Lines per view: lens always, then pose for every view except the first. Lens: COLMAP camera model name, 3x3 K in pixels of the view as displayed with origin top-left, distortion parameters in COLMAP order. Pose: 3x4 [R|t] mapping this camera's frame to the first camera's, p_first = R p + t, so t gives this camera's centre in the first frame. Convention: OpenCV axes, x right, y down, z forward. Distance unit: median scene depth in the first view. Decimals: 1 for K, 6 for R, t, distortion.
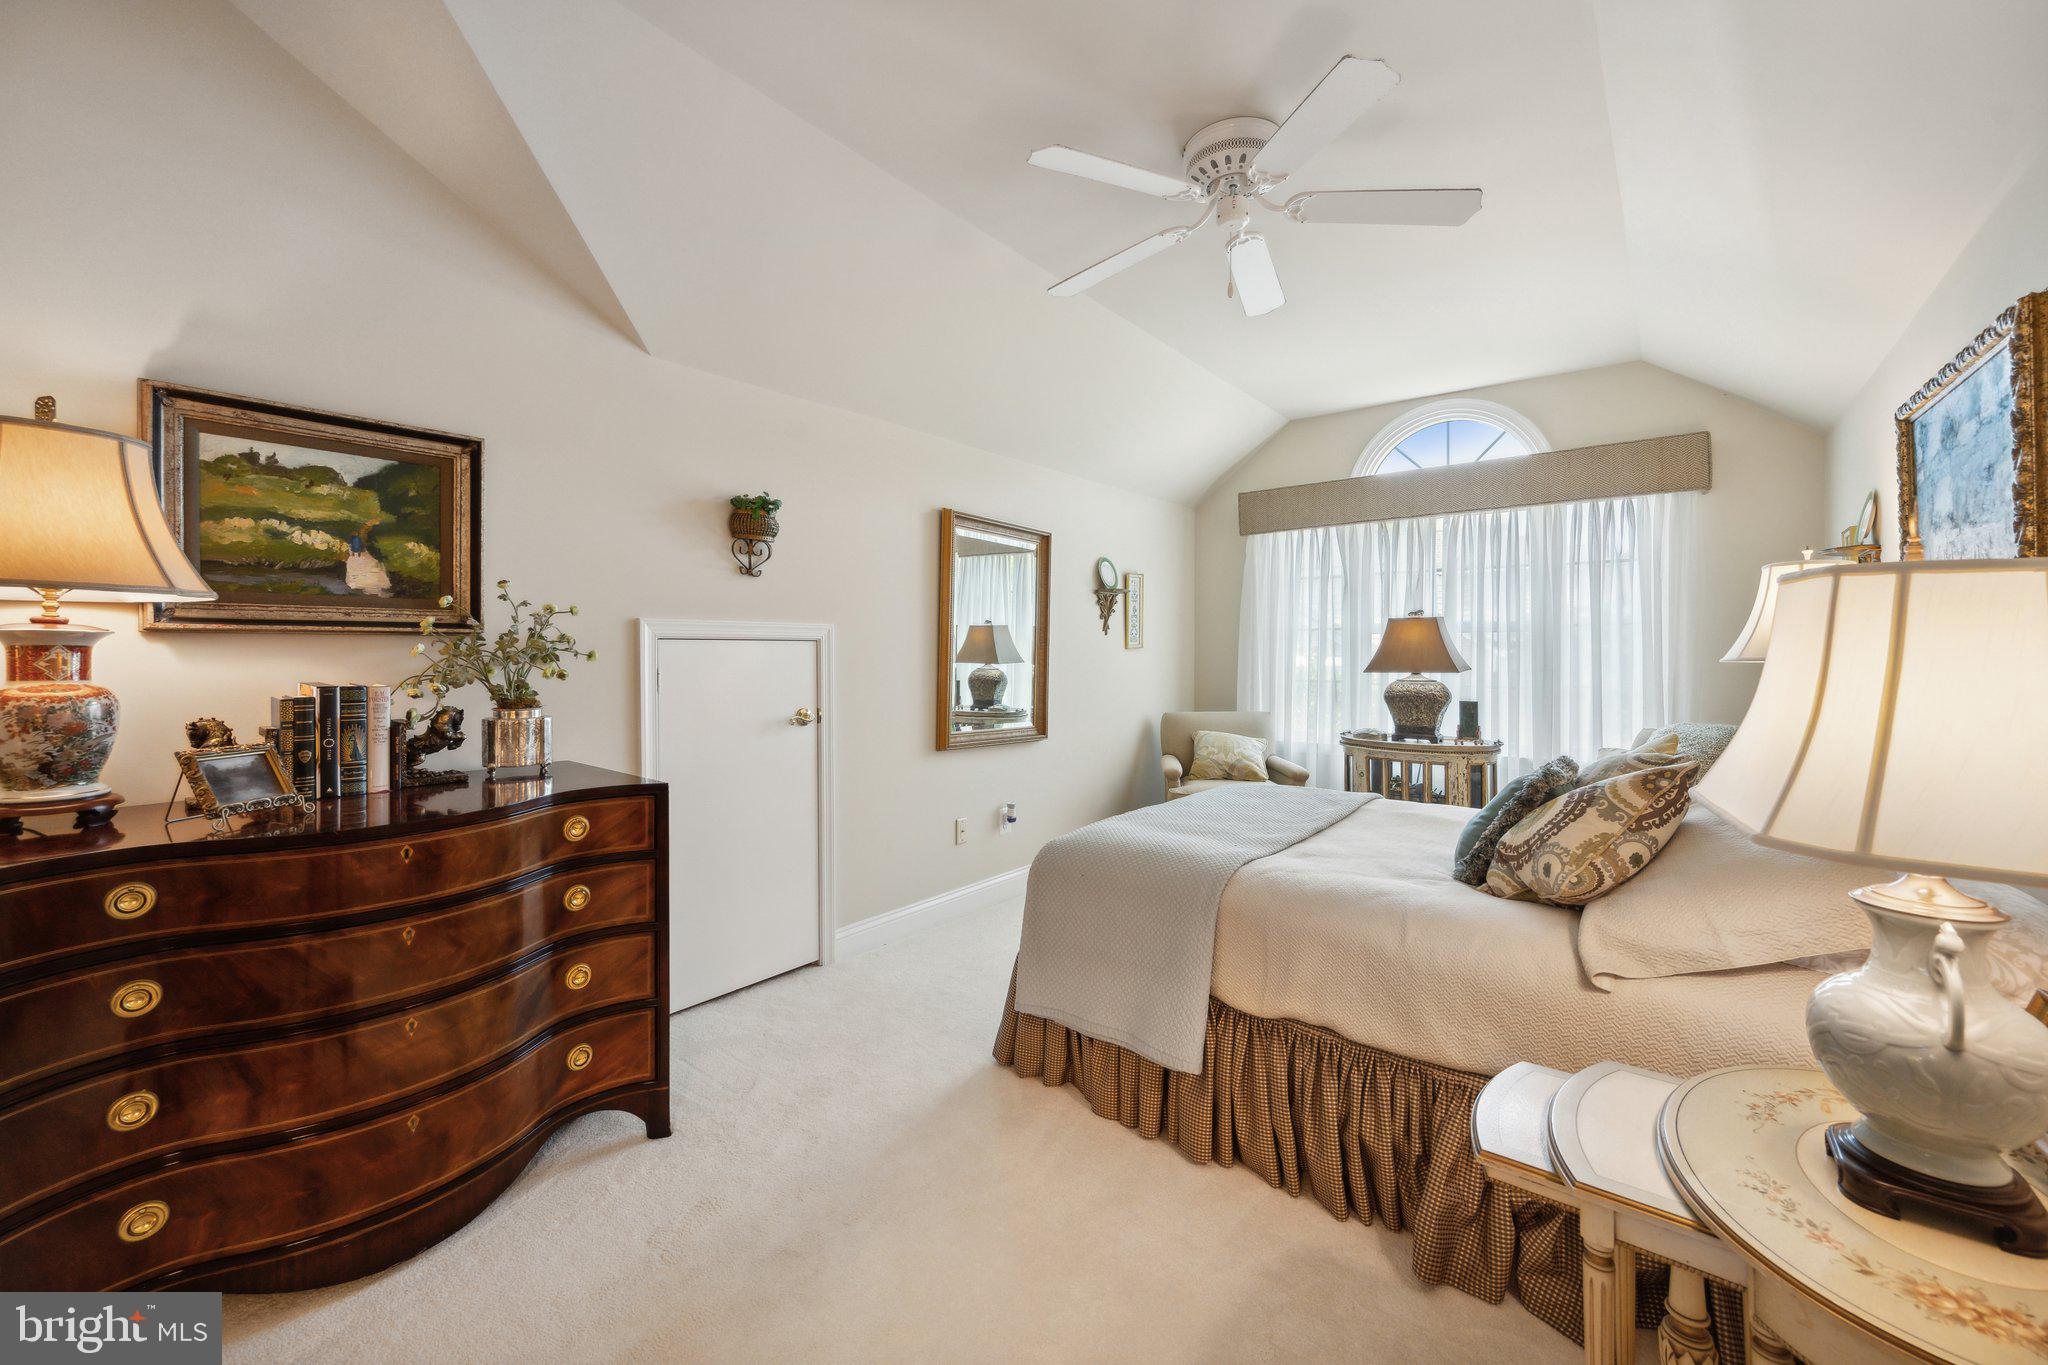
lens RADIAL K [[819.3, 0, 1025.0], [0, 819.3, 656.4], [0, 0, 1]] dist [-0.000507, -0.000624]
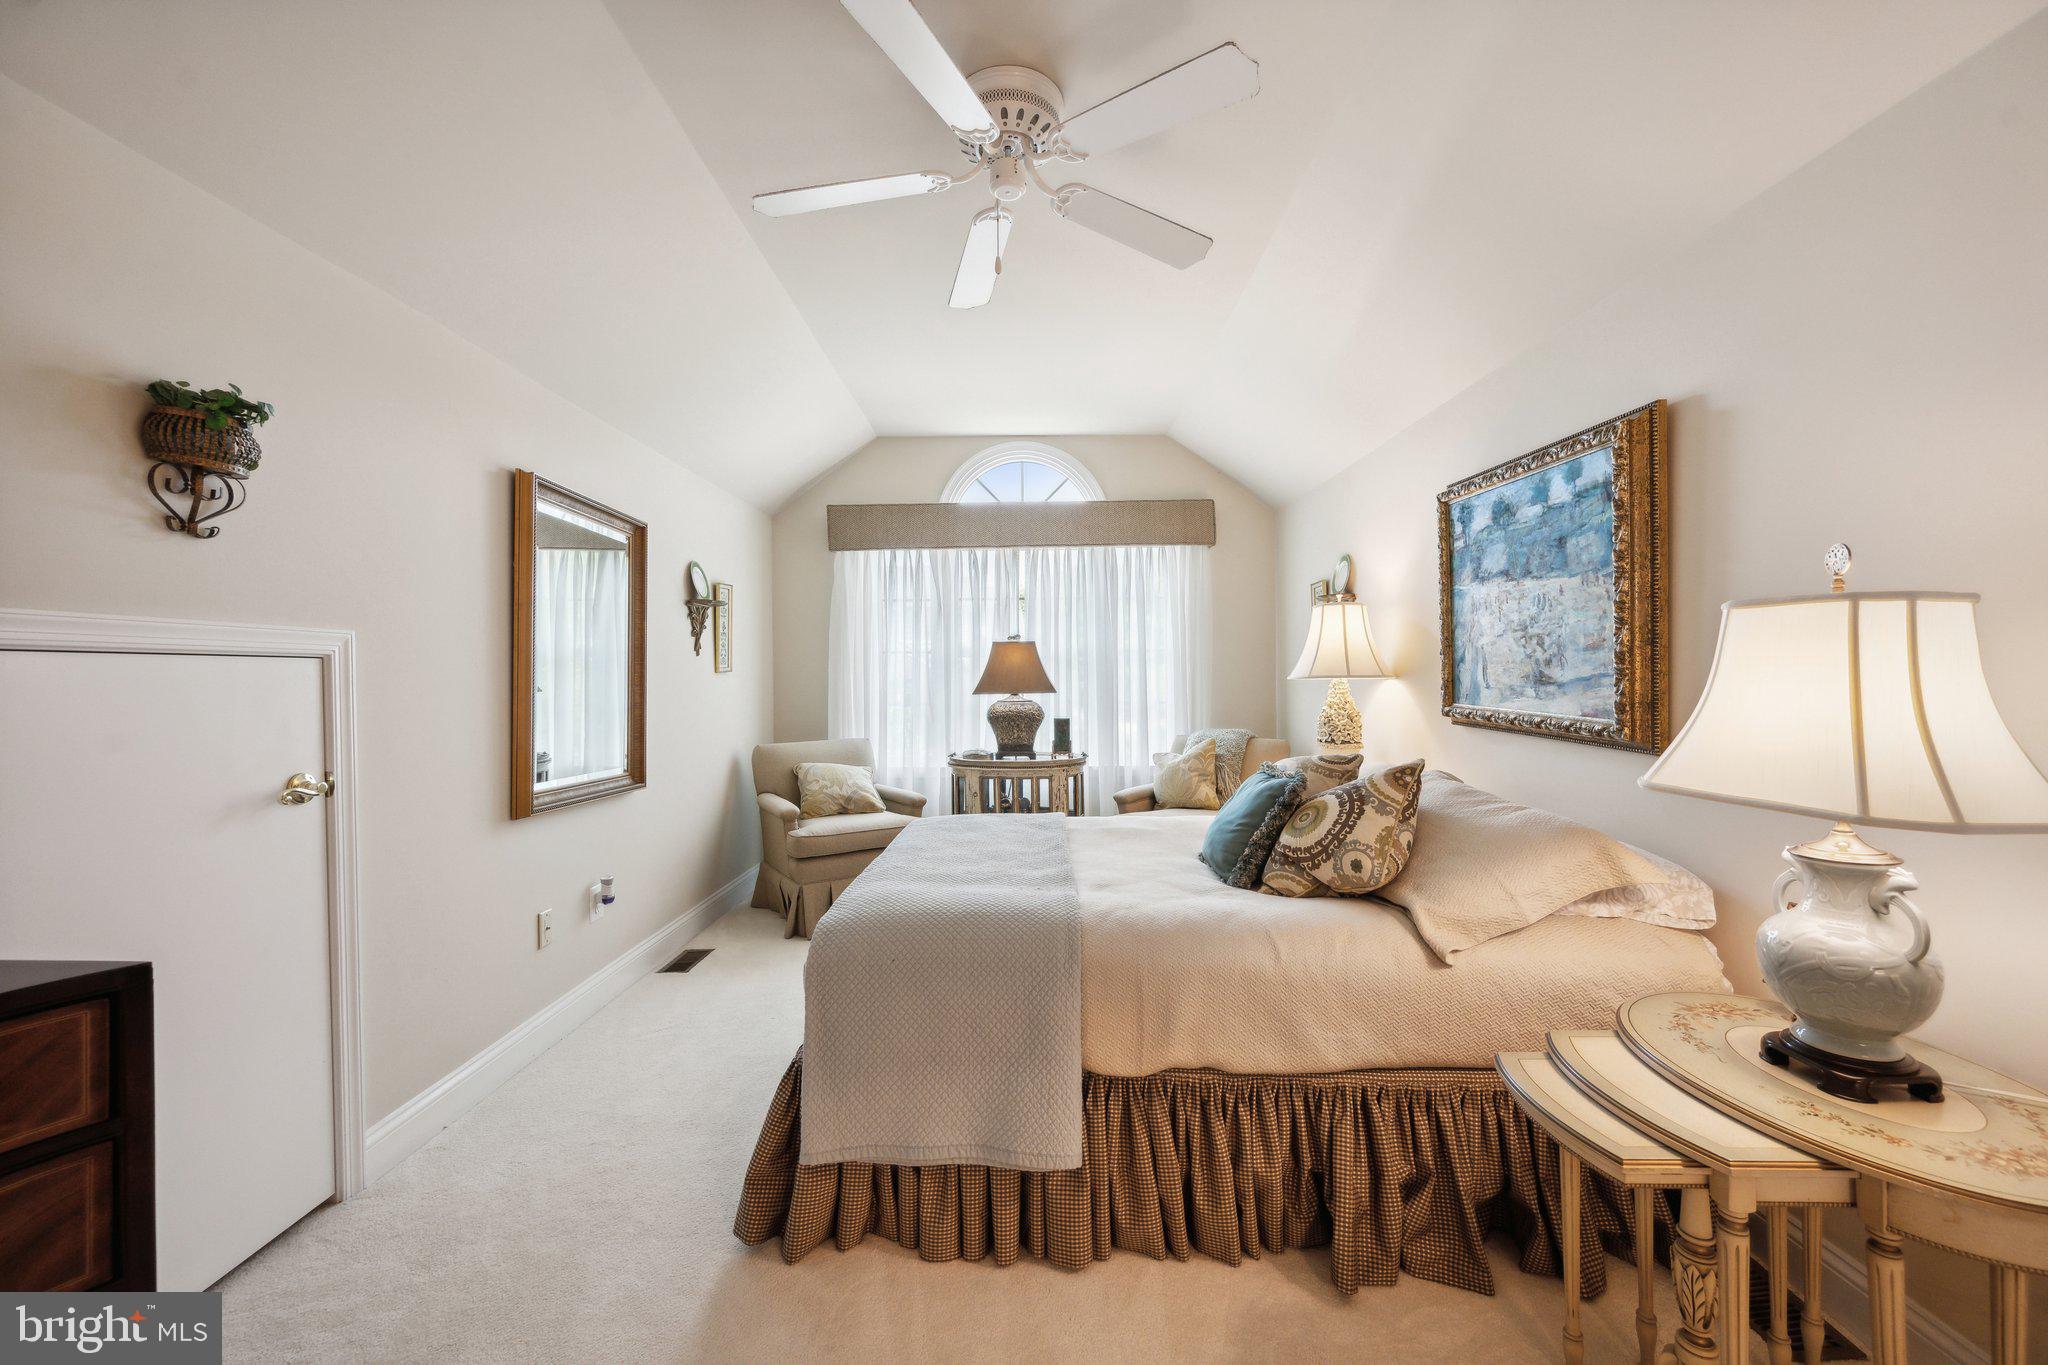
lens RADIAL K [[810.5, 0, 1024.0], [0, 810.5, 682.5], [0, 0, 1]] dist [-0.001215, 0.000022]
pose [[0.789150, -0.011694, 0.614089, -0.182917], [0.011464, 0.999925, 0.004311, 0.001452], [-0.614094, 0.003638, 0.789225, 0.195138]]
